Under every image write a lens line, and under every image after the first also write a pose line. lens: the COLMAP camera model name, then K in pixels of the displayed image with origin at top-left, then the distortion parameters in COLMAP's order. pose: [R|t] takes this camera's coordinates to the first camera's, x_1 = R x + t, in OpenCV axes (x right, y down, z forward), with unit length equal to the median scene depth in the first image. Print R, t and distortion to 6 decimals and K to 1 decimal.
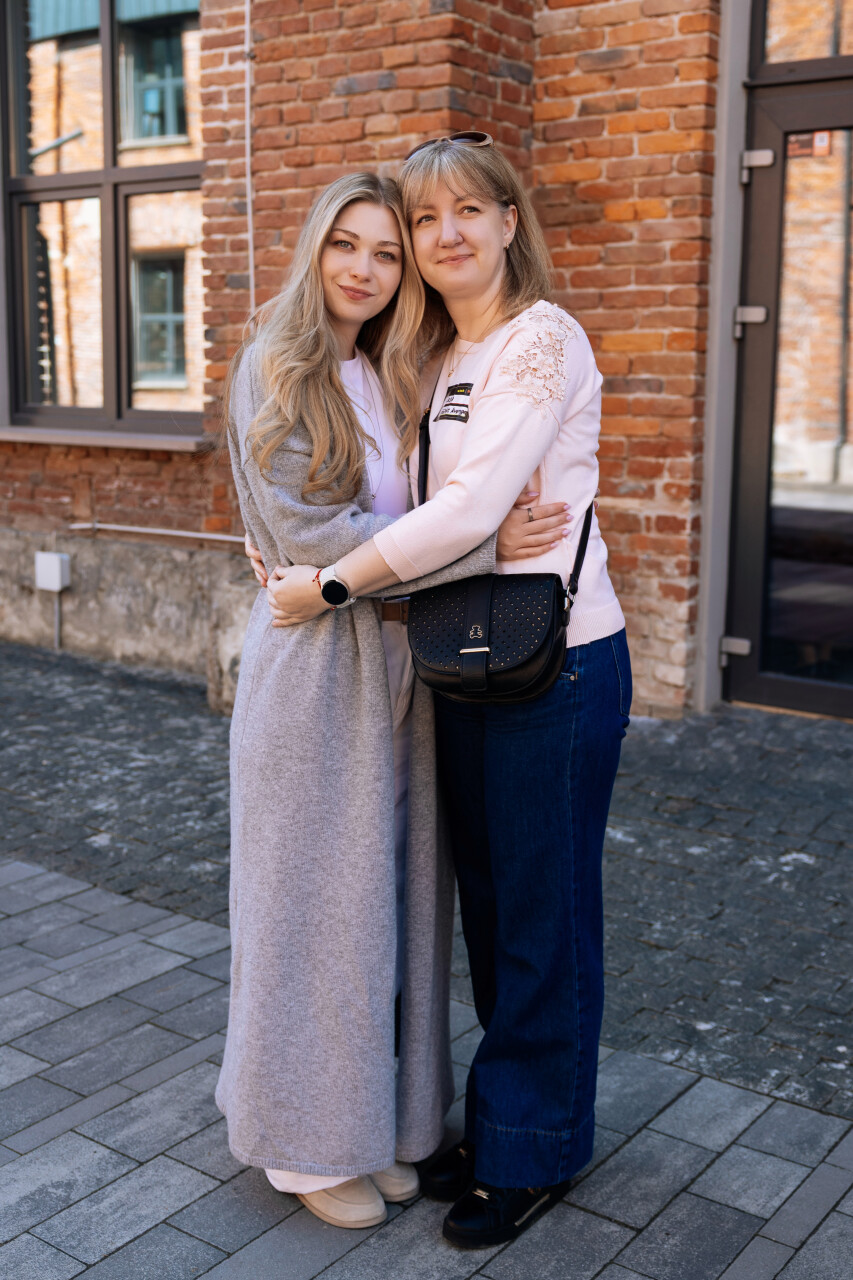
lens RADIAL K [[1478.7, 0, 426.5], [0, 1478.7, 640.0], [0, 0, 1]] dist [-0.064123, -0.001060]
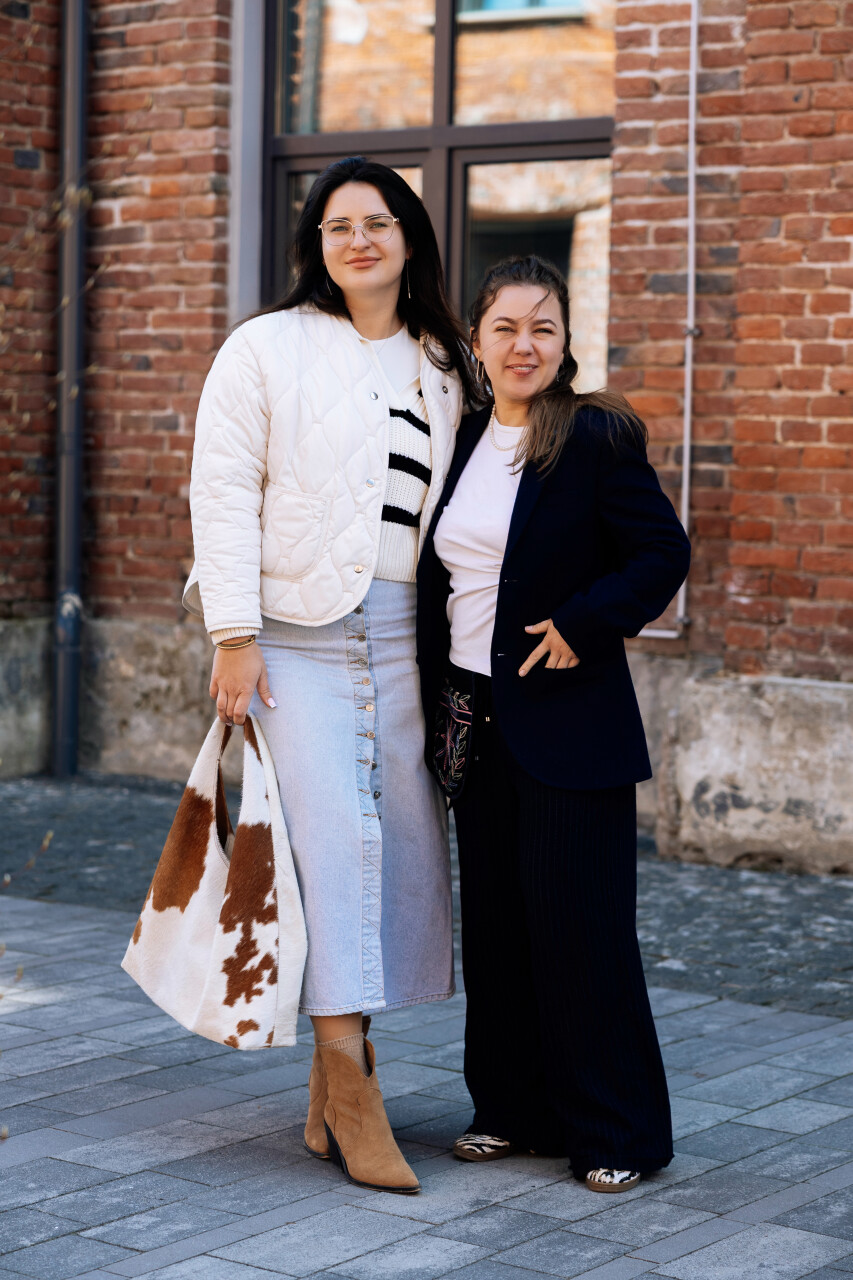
lens RADIAL K [[2603.9, 0, 426.5], [0, 2603.9, 640.0], [0, 0, 1]] dist [-0.014992, -0.195736]
pose [[0.999137, 0.007981, -0.040758, -0.201399], [-0.012141, 0.994621, -0.102863, 0.072157], [0.039717, 0.103269, 0.993860, -0.292320]]
